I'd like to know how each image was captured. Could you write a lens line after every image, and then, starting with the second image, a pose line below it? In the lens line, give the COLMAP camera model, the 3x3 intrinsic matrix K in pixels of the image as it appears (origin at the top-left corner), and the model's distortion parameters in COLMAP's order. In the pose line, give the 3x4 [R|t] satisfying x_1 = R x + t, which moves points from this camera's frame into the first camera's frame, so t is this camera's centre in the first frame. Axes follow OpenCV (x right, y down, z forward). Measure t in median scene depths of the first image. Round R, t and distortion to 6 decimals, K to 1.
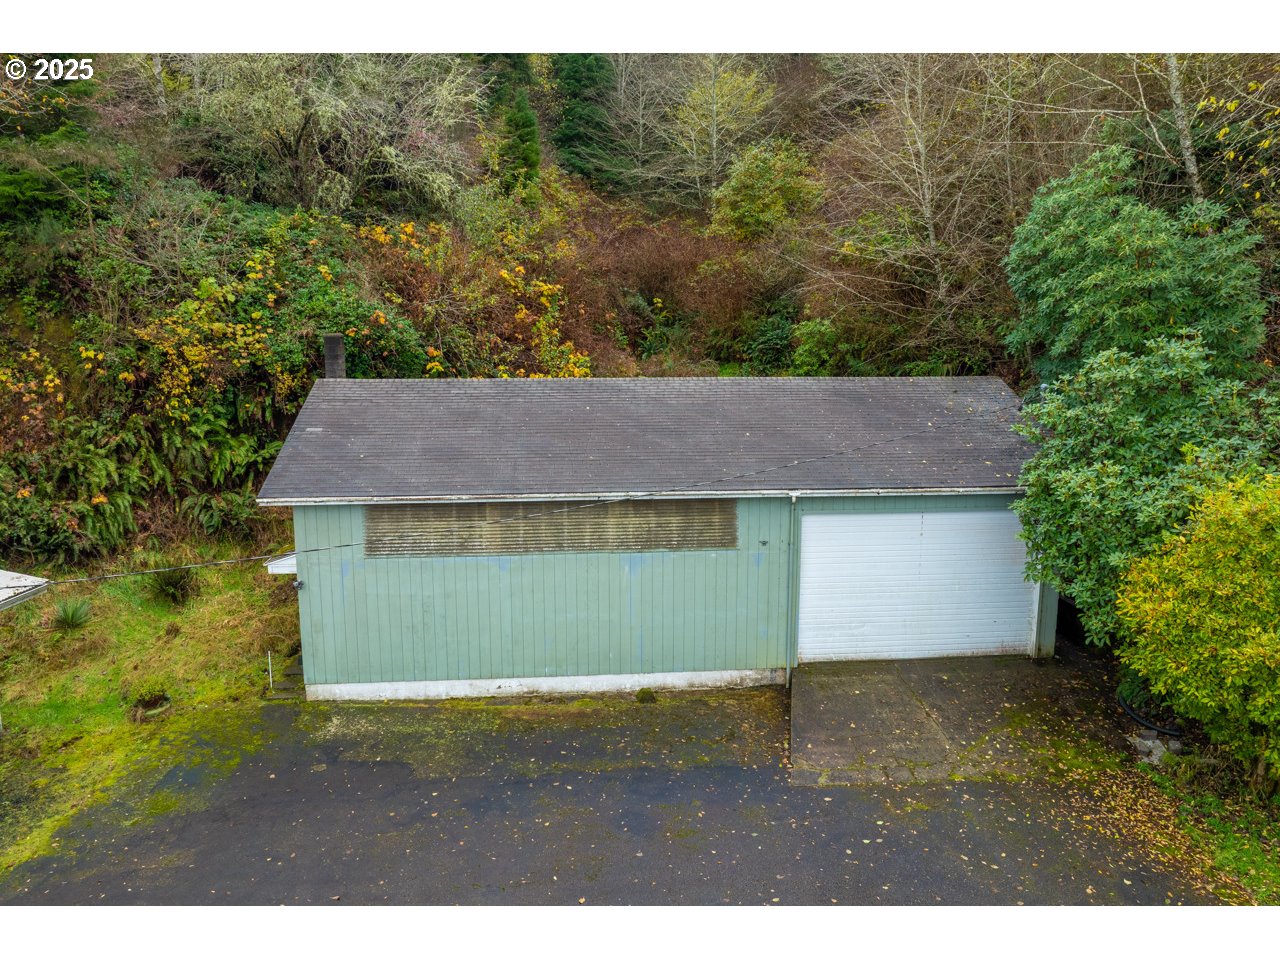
lens RADIAL K [[902.6, 0, 643.1], [0, 902.6, 482.7], [0, 0, 1]] dist [-0.071911, 0.045036]
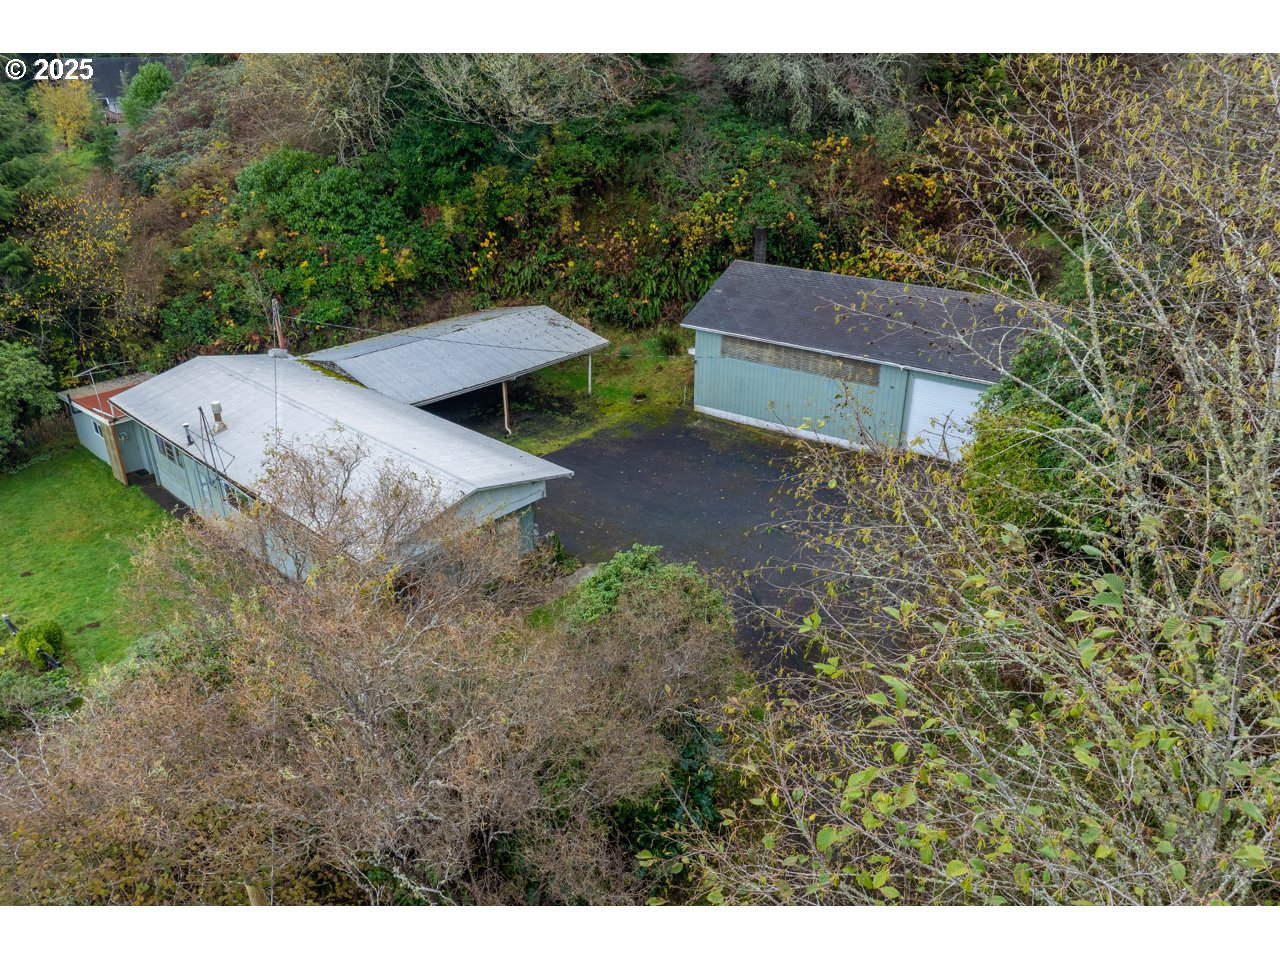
lens RADIAL K [[902.6, 0, 643.1], [0, 902.6, 482.7], [0, 0, 1]] dist [-0.071911, 0.045036]
pose [[0.763181, 0.281293, -0.581747, 0.924874], [-0.099778, 0.940780, 0.324001, -0.322152], [0.638435, -0.189225, 0.746053, -0.863994]]
